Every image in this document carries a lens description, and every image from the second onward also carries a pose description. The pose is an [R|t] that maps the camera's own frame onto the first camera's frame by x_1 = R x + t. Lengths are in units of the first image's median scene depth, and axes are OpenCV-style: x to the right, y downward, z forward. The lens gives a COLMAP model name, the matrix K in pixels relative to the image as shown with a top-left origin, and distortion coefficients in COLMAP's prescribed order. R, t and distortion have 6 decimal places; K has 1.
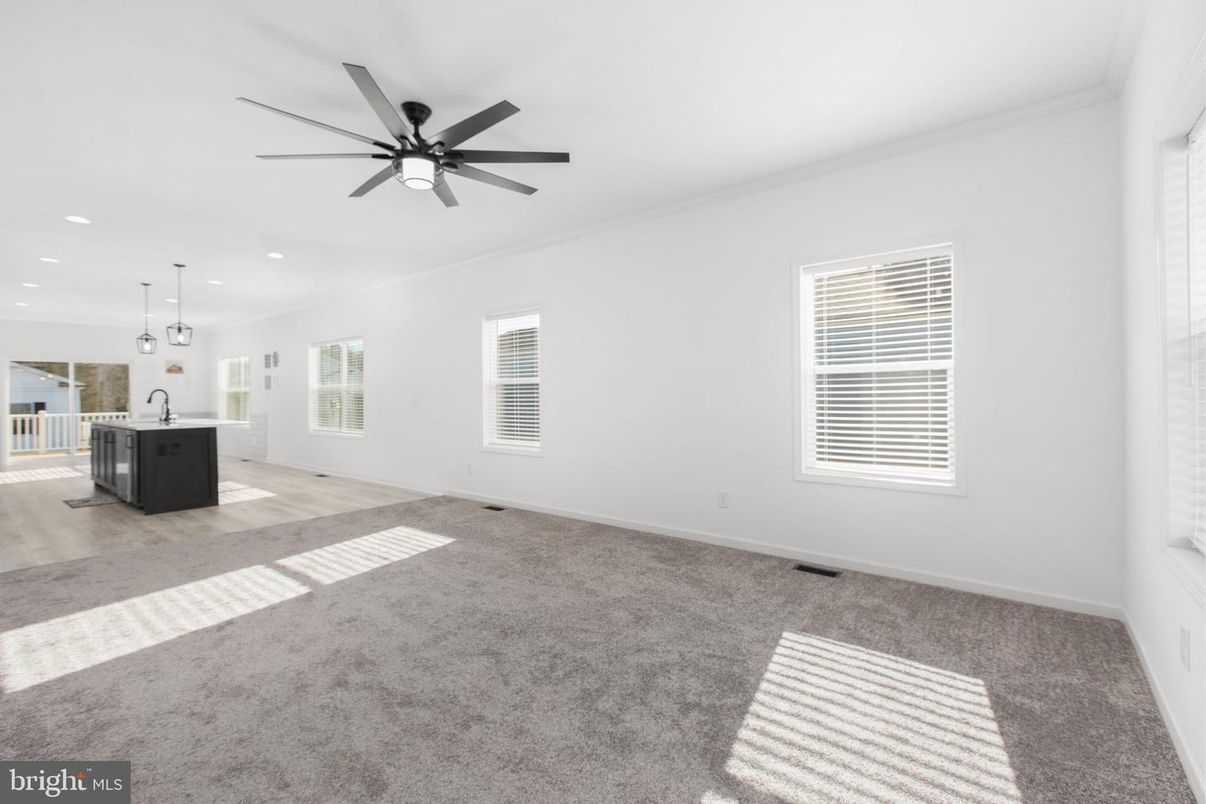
lens RADIAL K [[529.6, 0, 600.8], [0, 529.6, 398.0], [0, 0, 1]] dist [-0.000459, -0.000101]
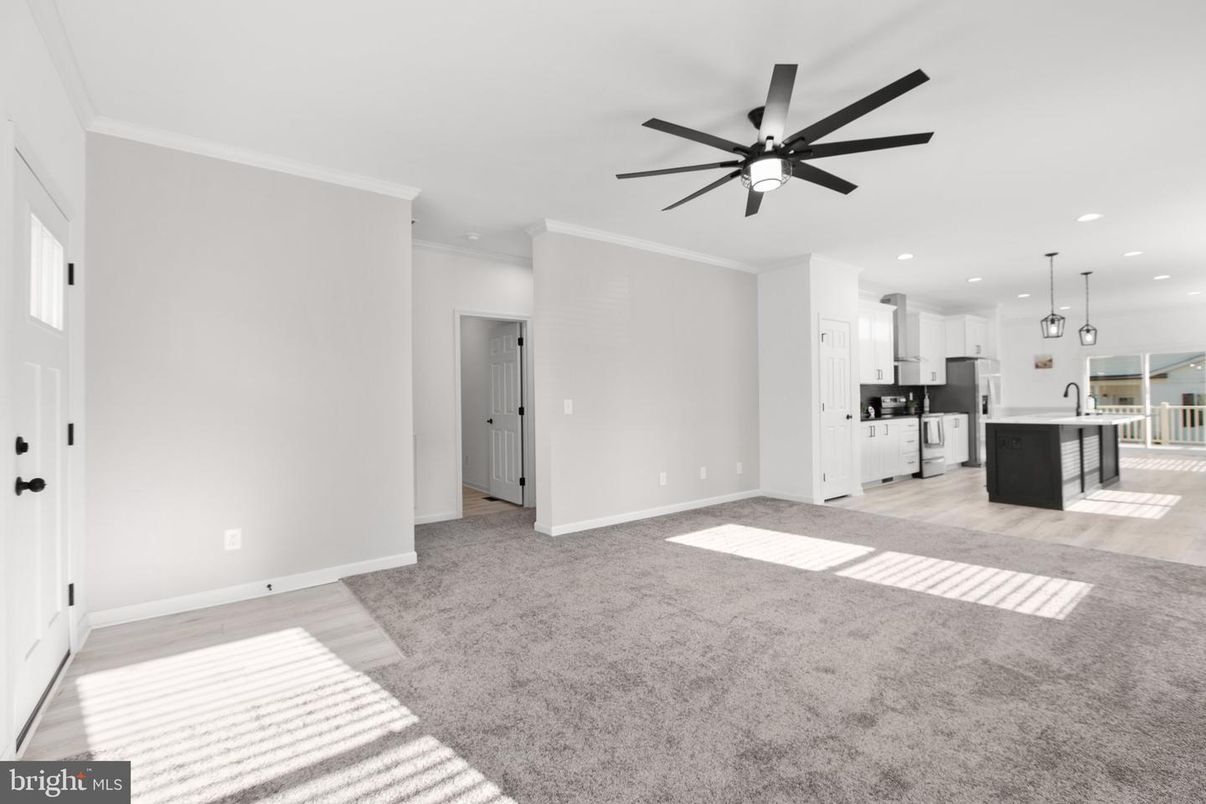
lens RADIAL K [[529.6, 0, 600.8], [0, 529.6, 398.0], [0, 0, 1]] dist [-0.000459, -0.000101]
pose [[-0.243404, 0.006253, -0.969905, 0.513600], [0.014569, 0.999890, 0.002790, -0.006127], [0.969816, -0.013452, -0.243468, 0.677967]]
